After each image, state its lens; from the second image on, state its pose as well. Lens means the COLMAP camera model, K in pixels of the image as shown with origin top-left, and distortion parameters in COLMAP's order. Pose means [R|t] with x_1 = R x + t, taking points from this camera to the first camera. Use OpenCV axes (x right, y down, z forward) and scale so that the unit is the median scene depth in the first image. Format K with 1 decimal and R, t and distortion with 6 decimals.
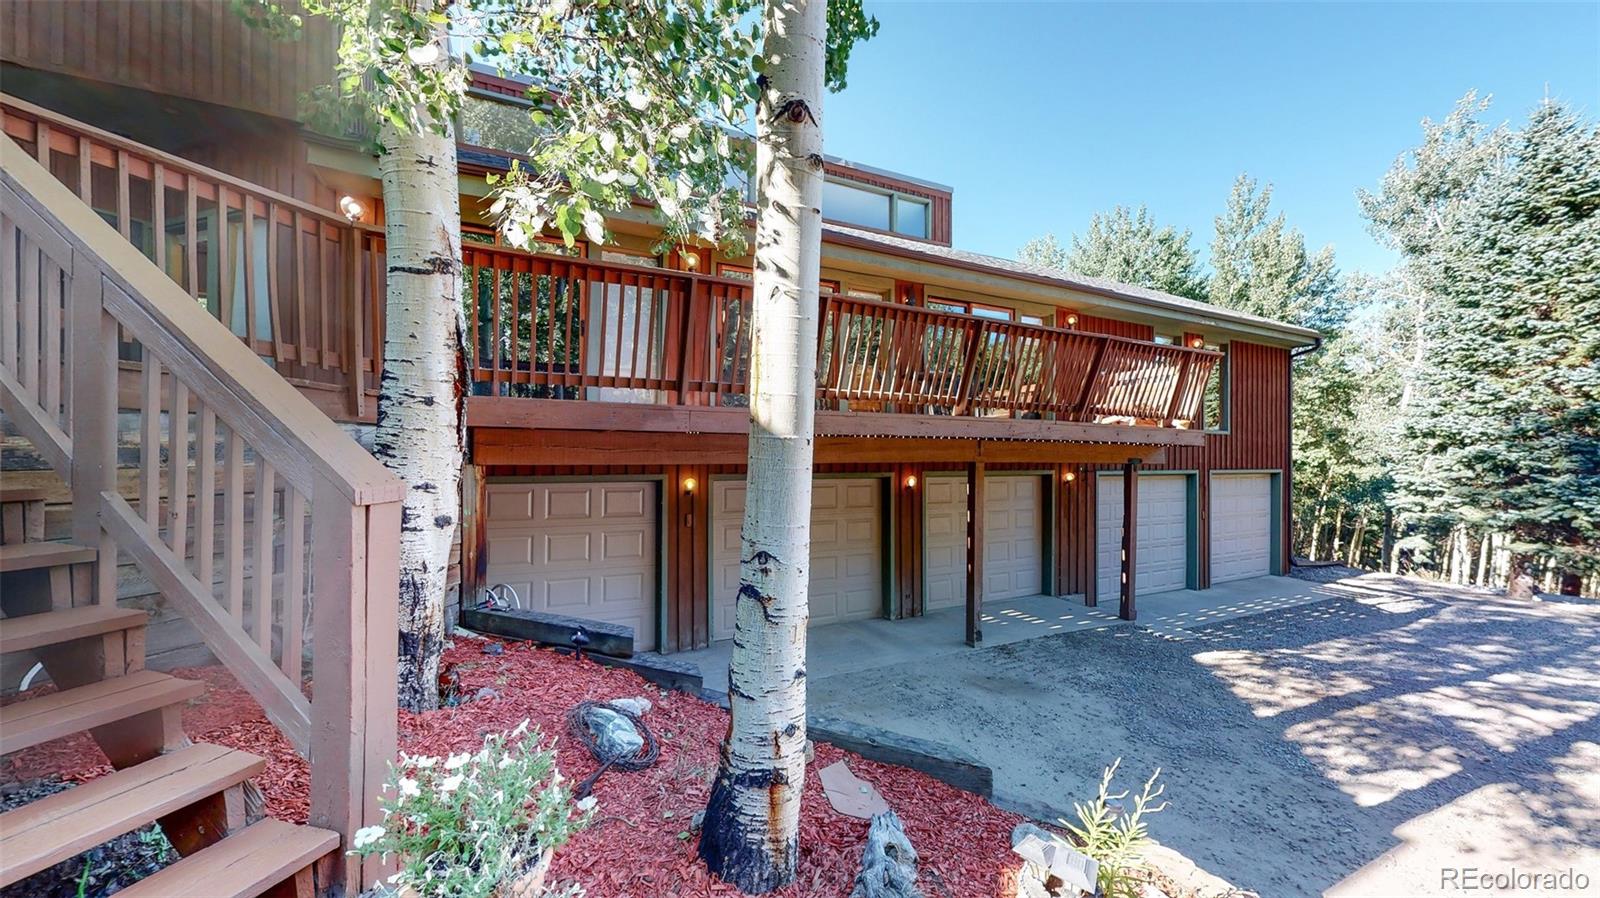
lens RADIAL K [[583.5, 0, 798.3], [0, 583.5, 451.7], [0, 0, 1]] dist [0.002857, -0.000158]
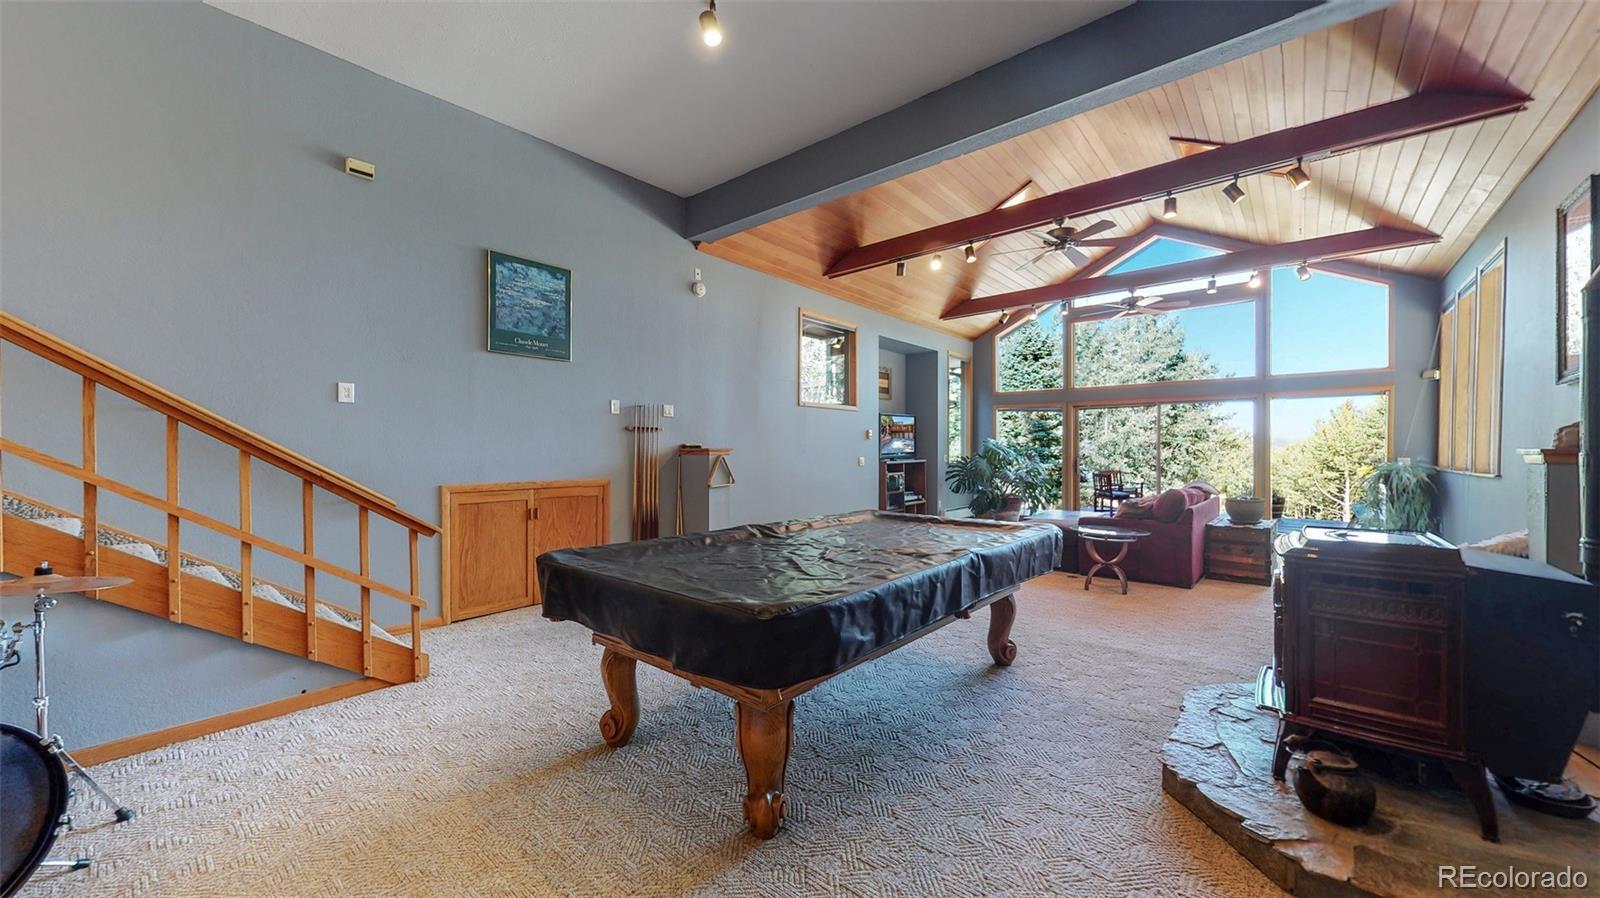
lens RADIAL K [[583.5, 0, 797.1], [0, 583.5, 451.3], [0, 0, 1]] dist [0.002857, -0.000158]
pose [[0.915464, -0.005906, 0.402358, -1.001749], [0.003014, 0.999965, 0.007819, -0.038525], [-0.402390, -0.005945, 0.915449, -1.404540]]
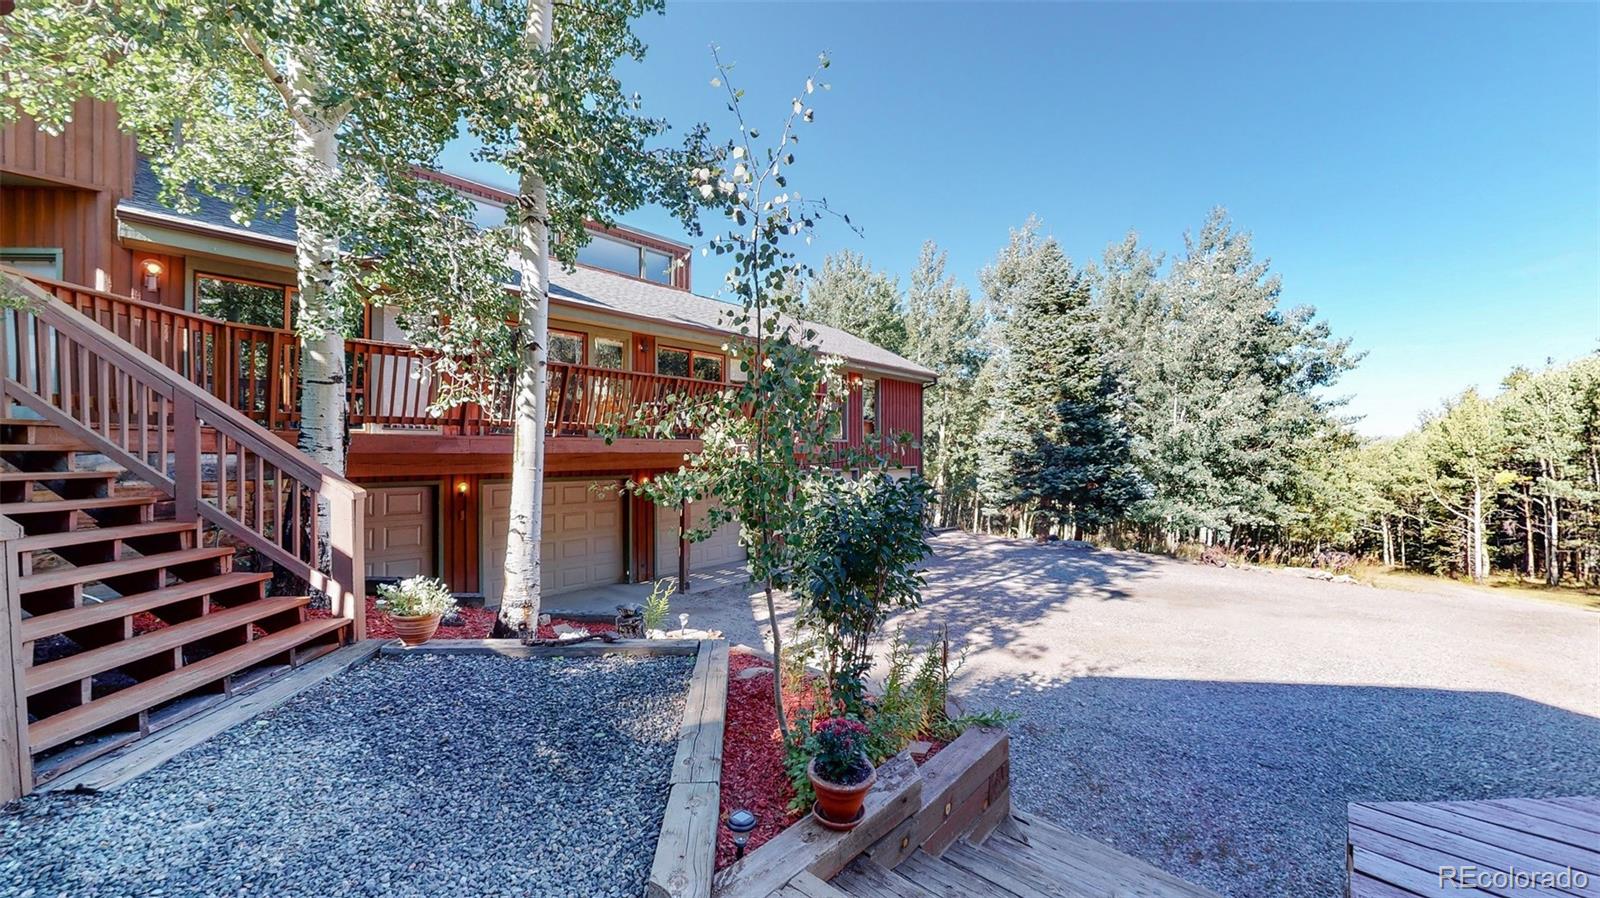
lens RADIAL K [[583.5, 0, 799.7], [0, 583.5, 447.0], [0, 0, 1]] dist [0.002857, -0.000158]
pose [[0.930209, -0.004459, 0.367004, 0.031826], [0.005980, 0.999978, -0.003009, -0.023525], [-0.366983, 0.004993, 0.930214, -0.418898]]
